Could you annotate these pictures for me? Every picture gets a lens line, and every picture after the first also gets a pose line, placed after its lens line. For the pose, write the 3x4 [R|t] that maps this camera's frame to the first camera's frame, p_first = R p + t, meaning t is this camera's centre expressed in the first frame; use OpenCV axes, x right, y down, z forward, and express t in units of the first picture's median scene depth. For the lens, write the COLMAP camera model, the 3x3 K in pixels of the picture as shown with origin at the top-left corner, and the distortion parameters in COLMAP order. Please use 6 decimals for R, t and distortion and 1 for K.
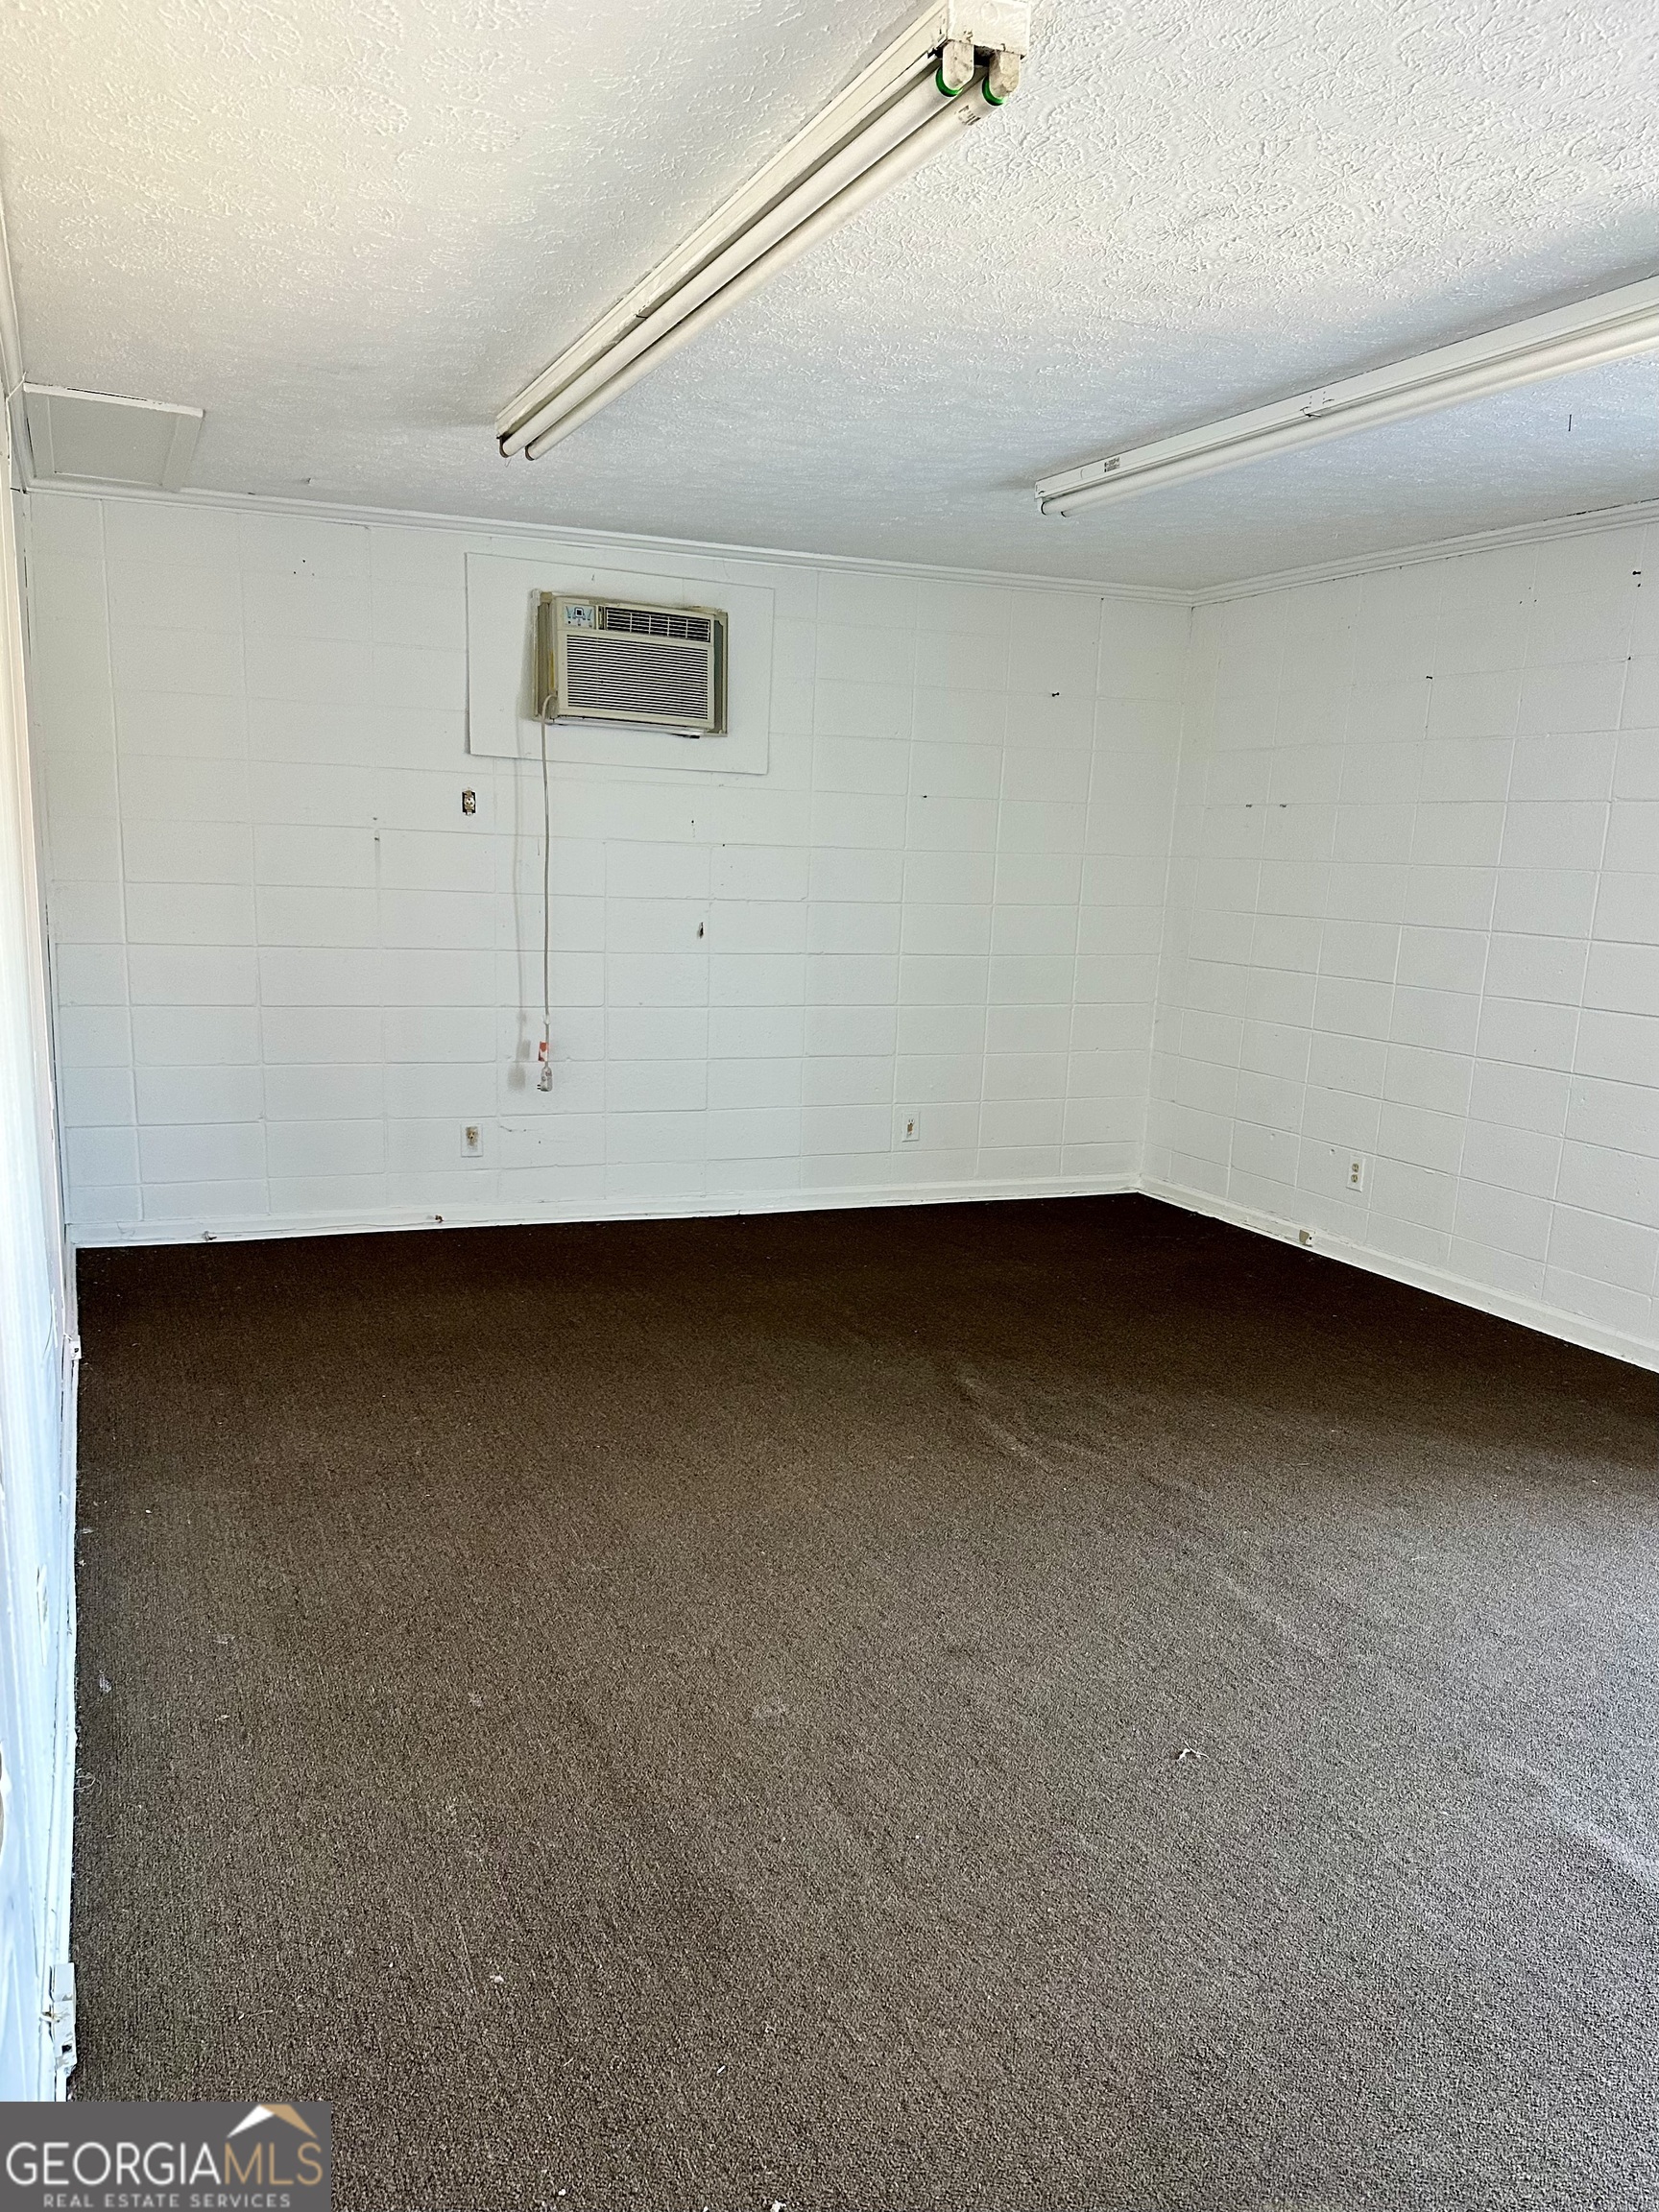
lens RADIAL K [[1533.2, 0, 830.5], [0, 1533.2, 1117.8], [0, 0, 1]] dist [0.012961, -0.004222]
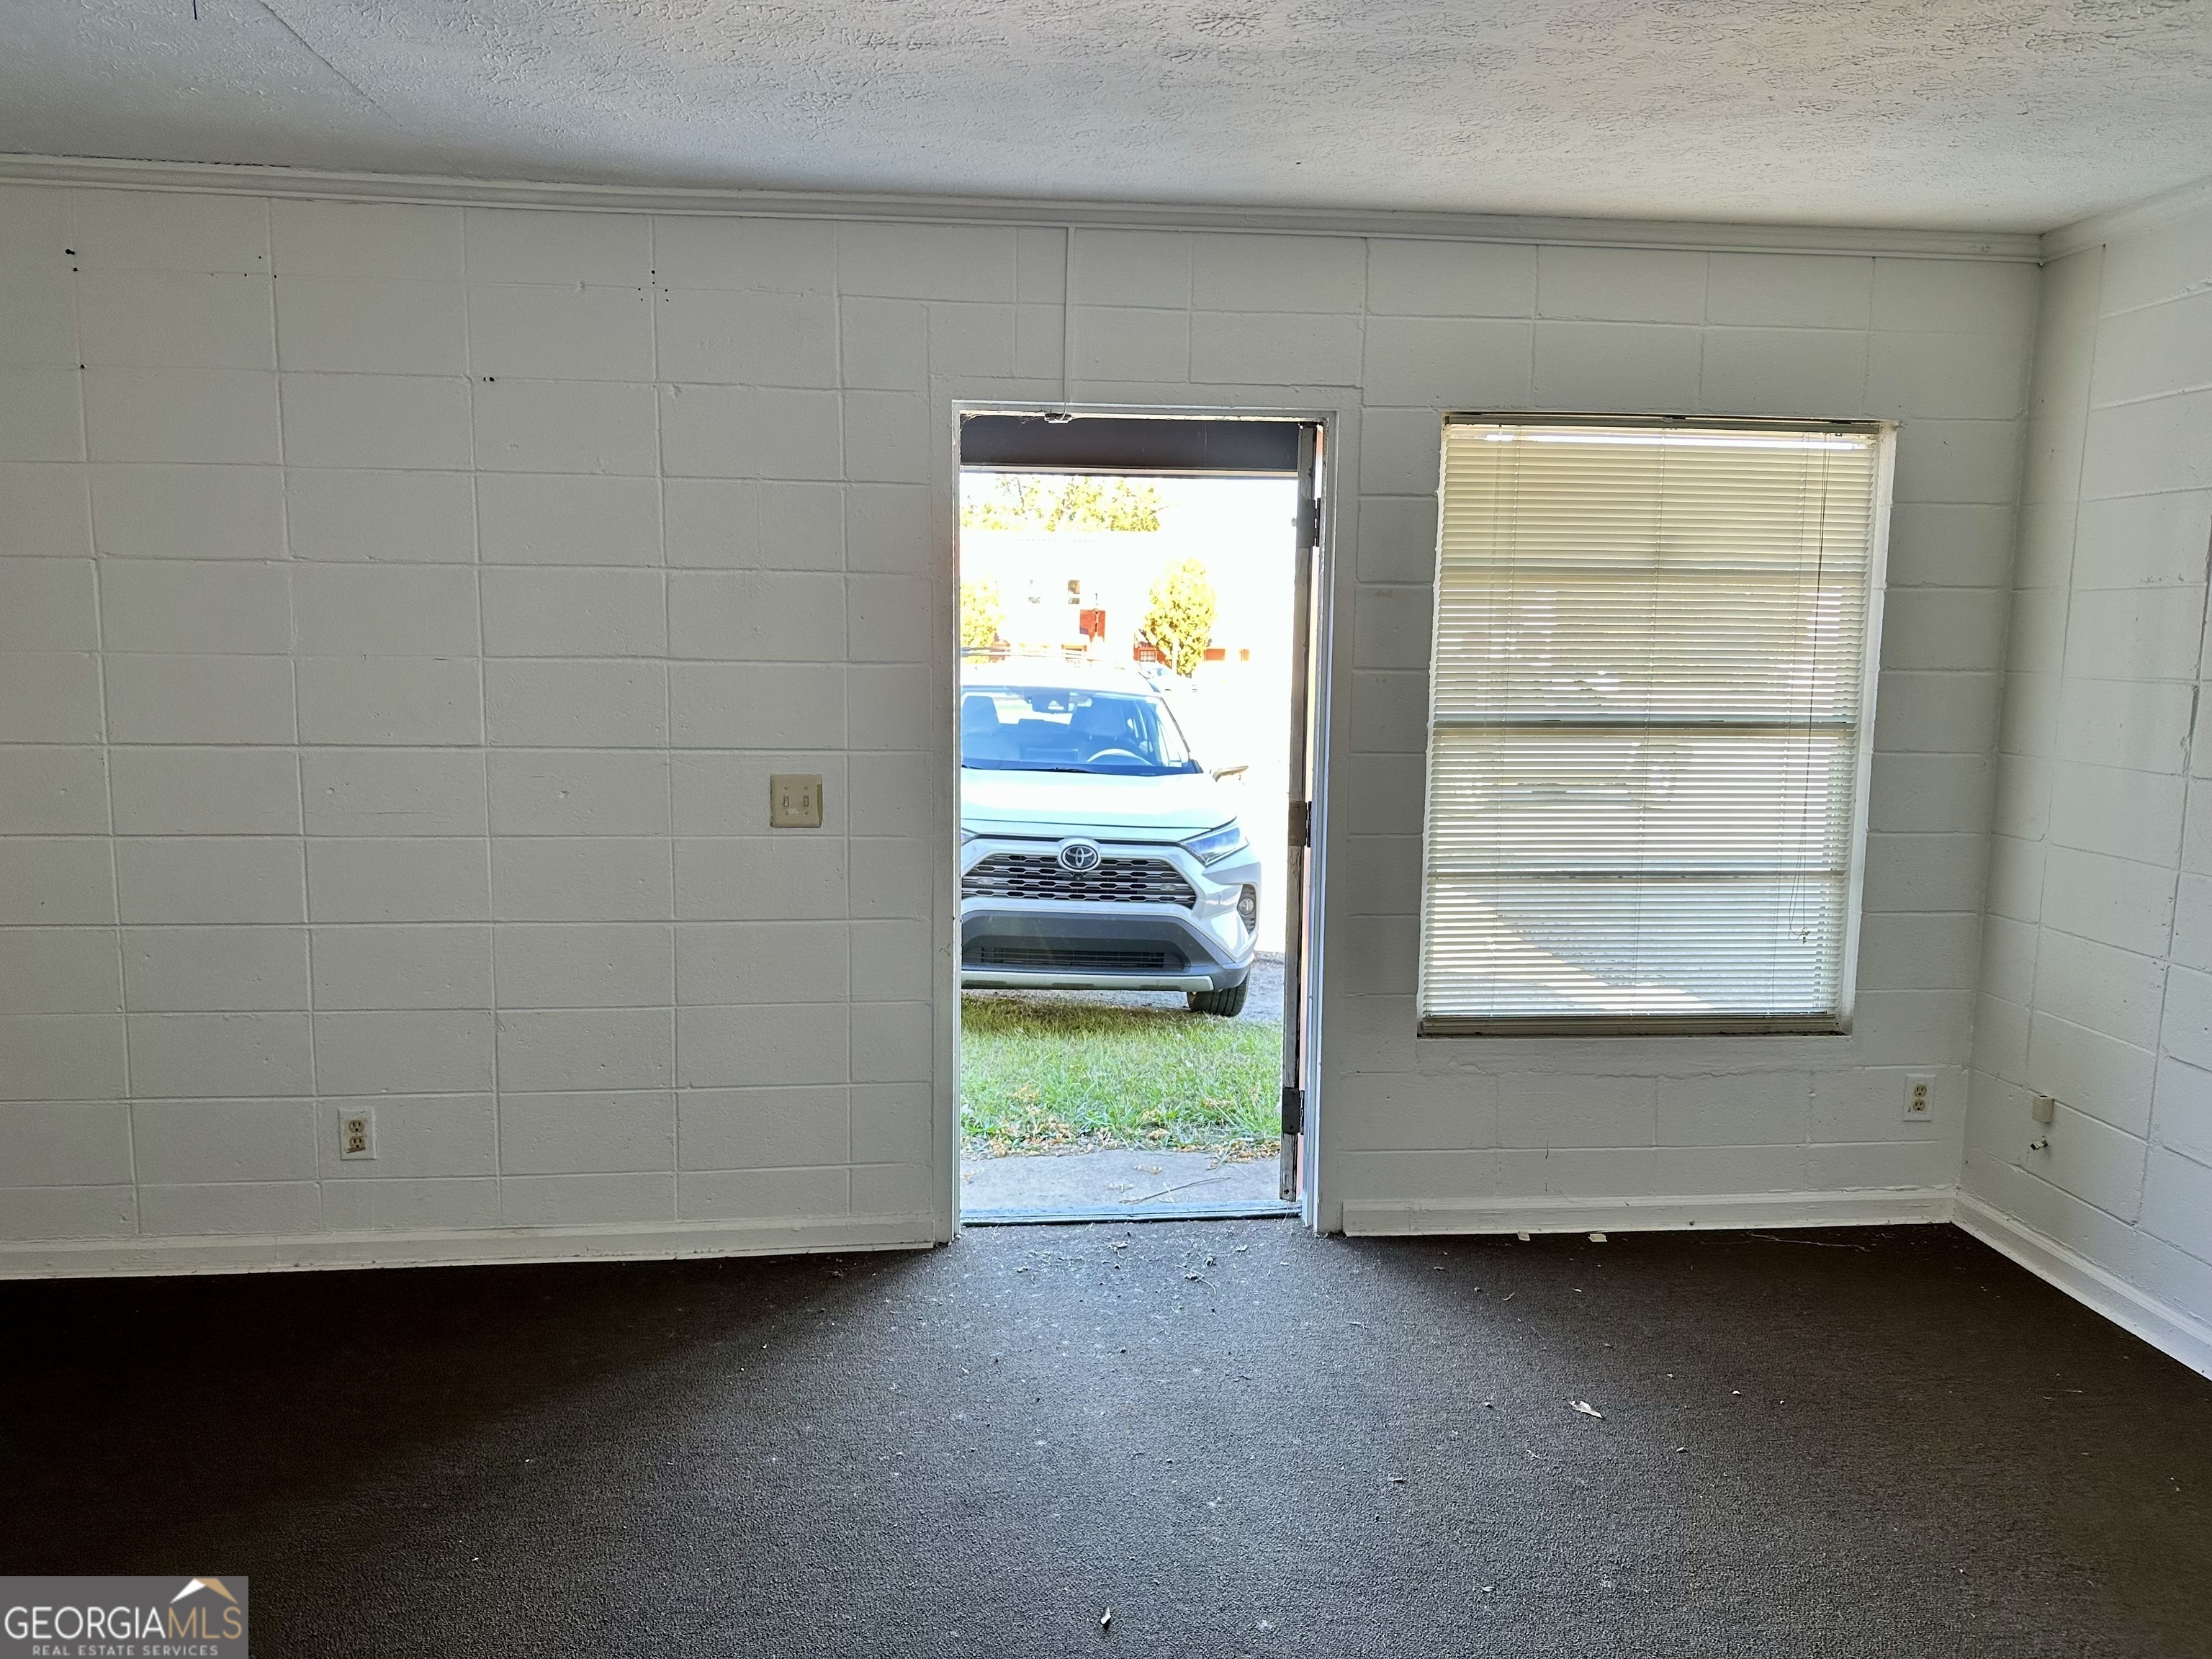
lens RADIAL K [[1533.2, 0, 1102.0], [0, 1533.2, 821.9], [0, 0, 1]] dist [0.012961, -0.004222]
pose [[0.350454, -0.099349, 0.931296, -0.170305], [0.174544, 0.983866, 0.039275, -0.071568], [-0.920172, 0.148788, 0.362141, 0.425892]]
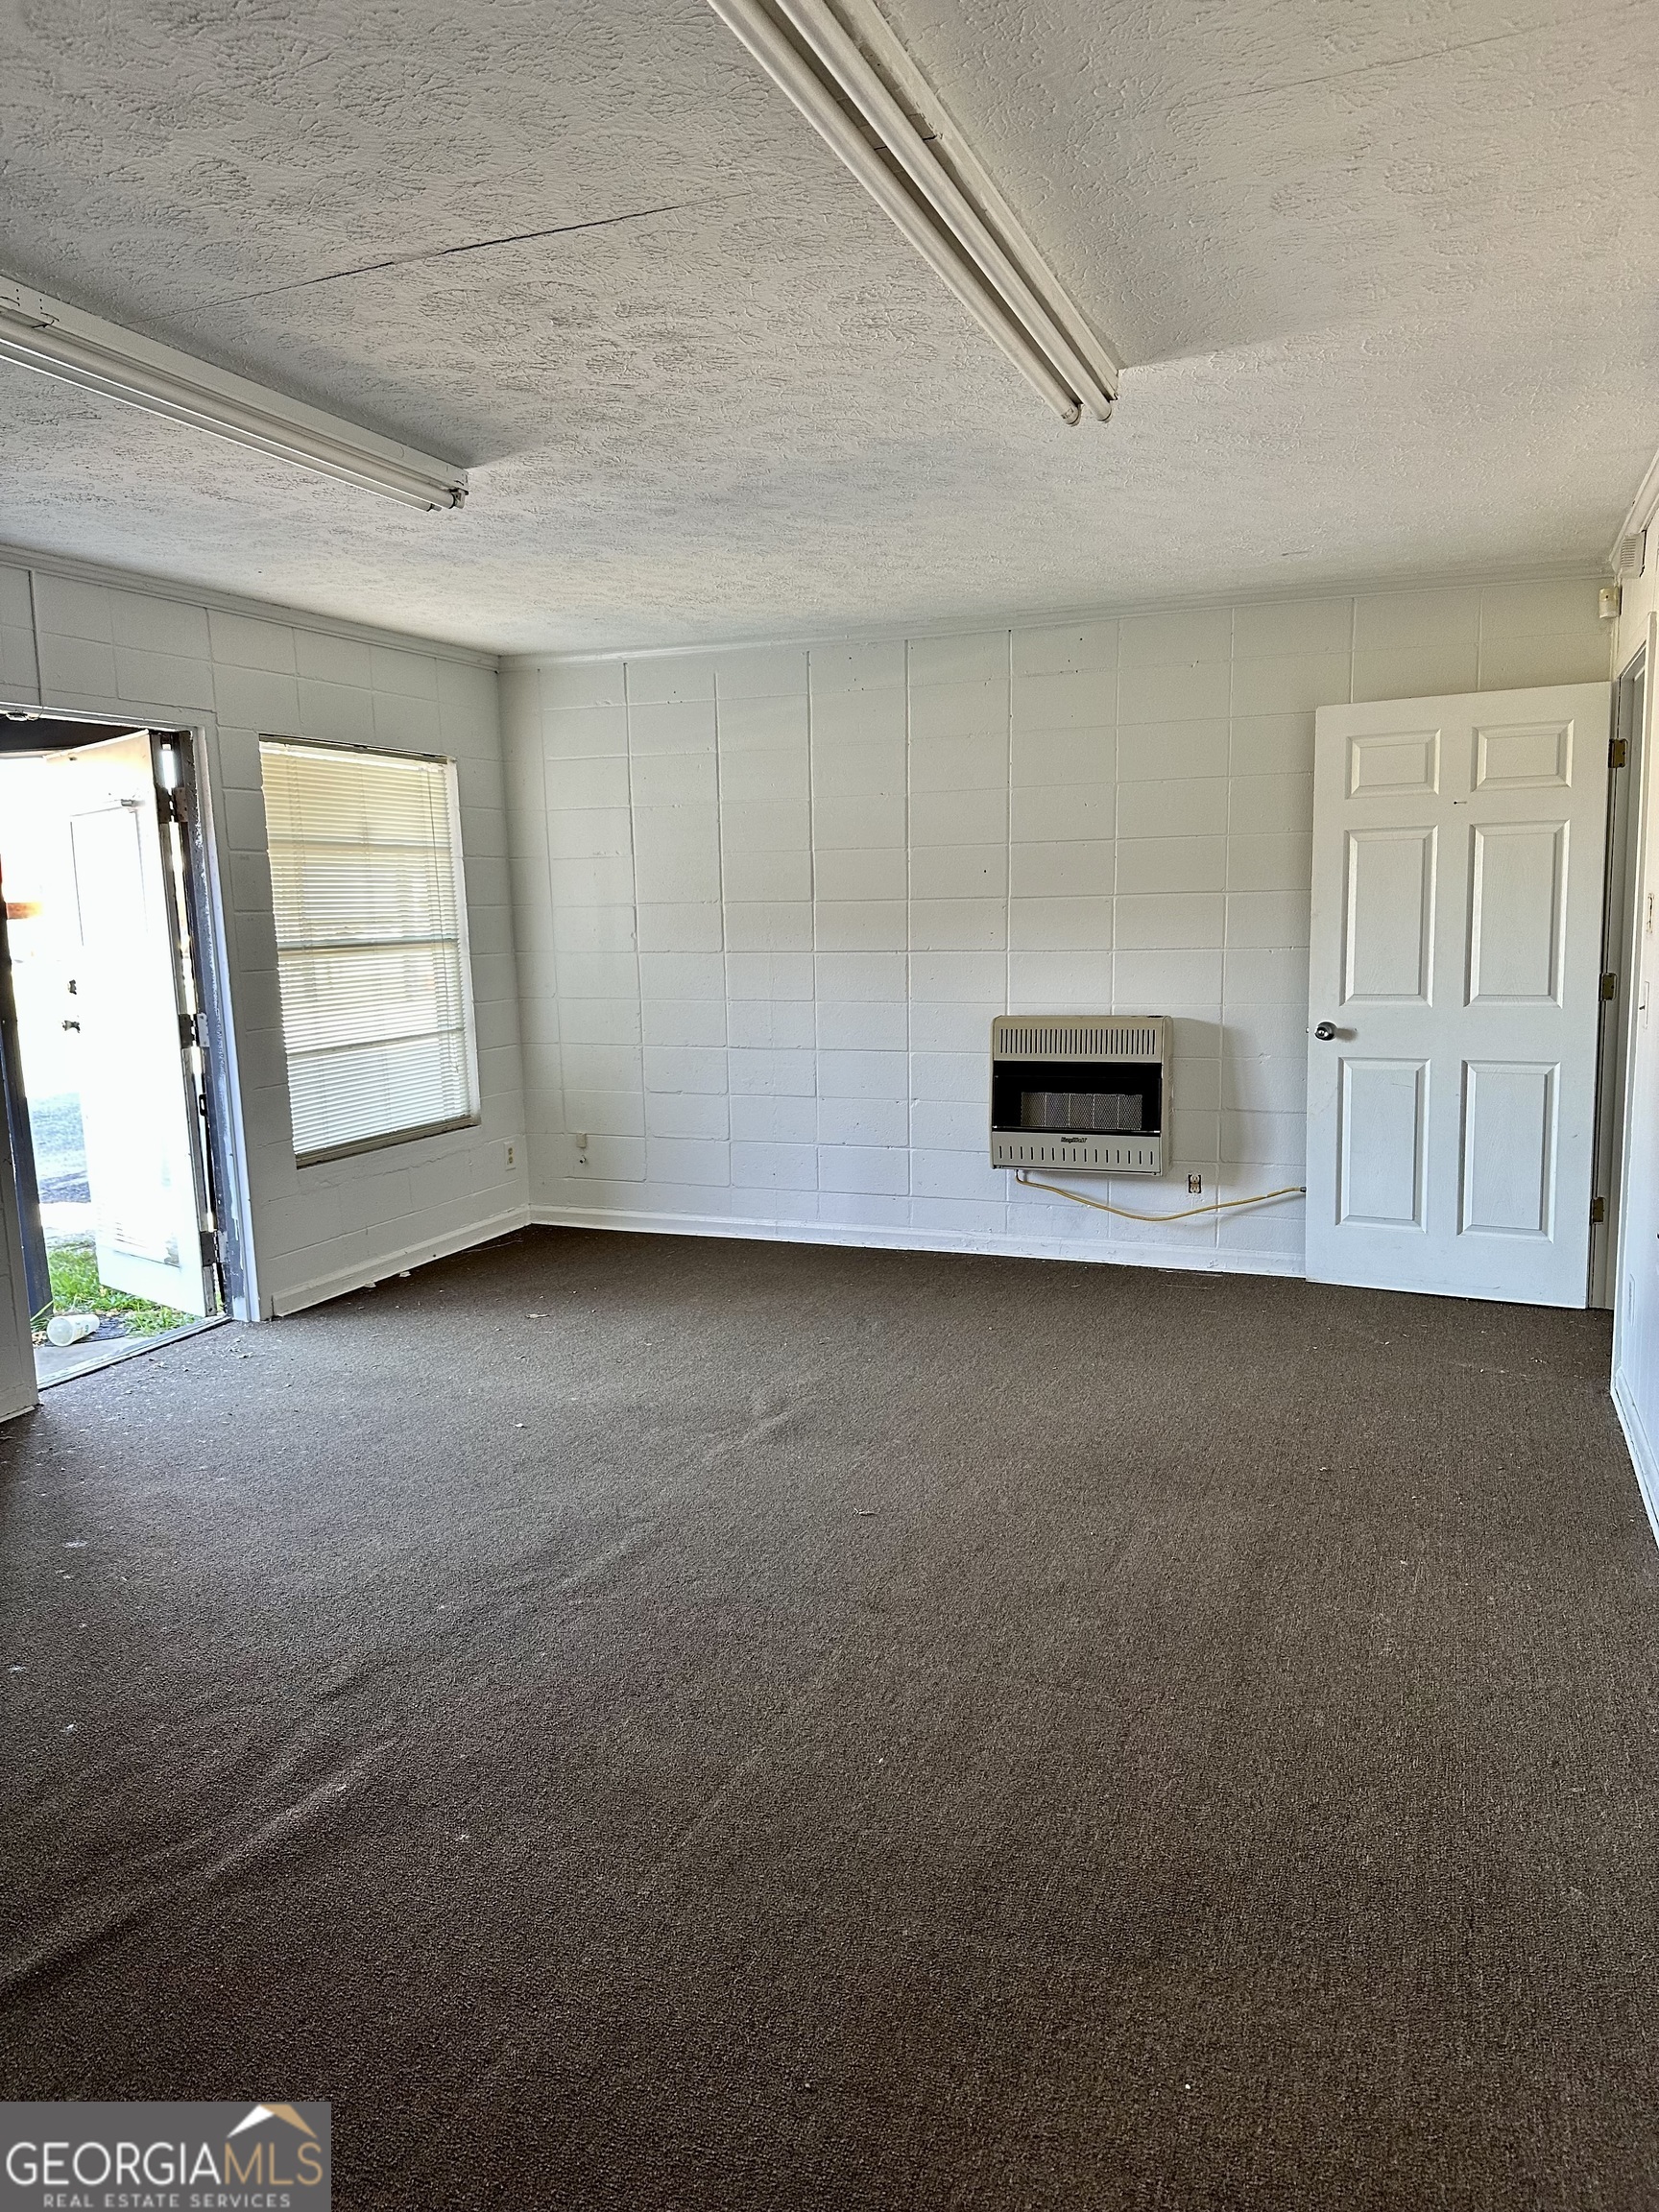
lens RADIAL K [[1533.2, 0, 828.7], [0, 1533.2, 1101.0], [0, 0, 1]] dist [0.012961, -0.004222]
pose [[-0.674522, -0.080087, 0.733898, -0.189183], [0.170677, 0.950250, 0.260564, -0.078086], [-0.718255, 0.301015, -0.627296, 0.460045]]
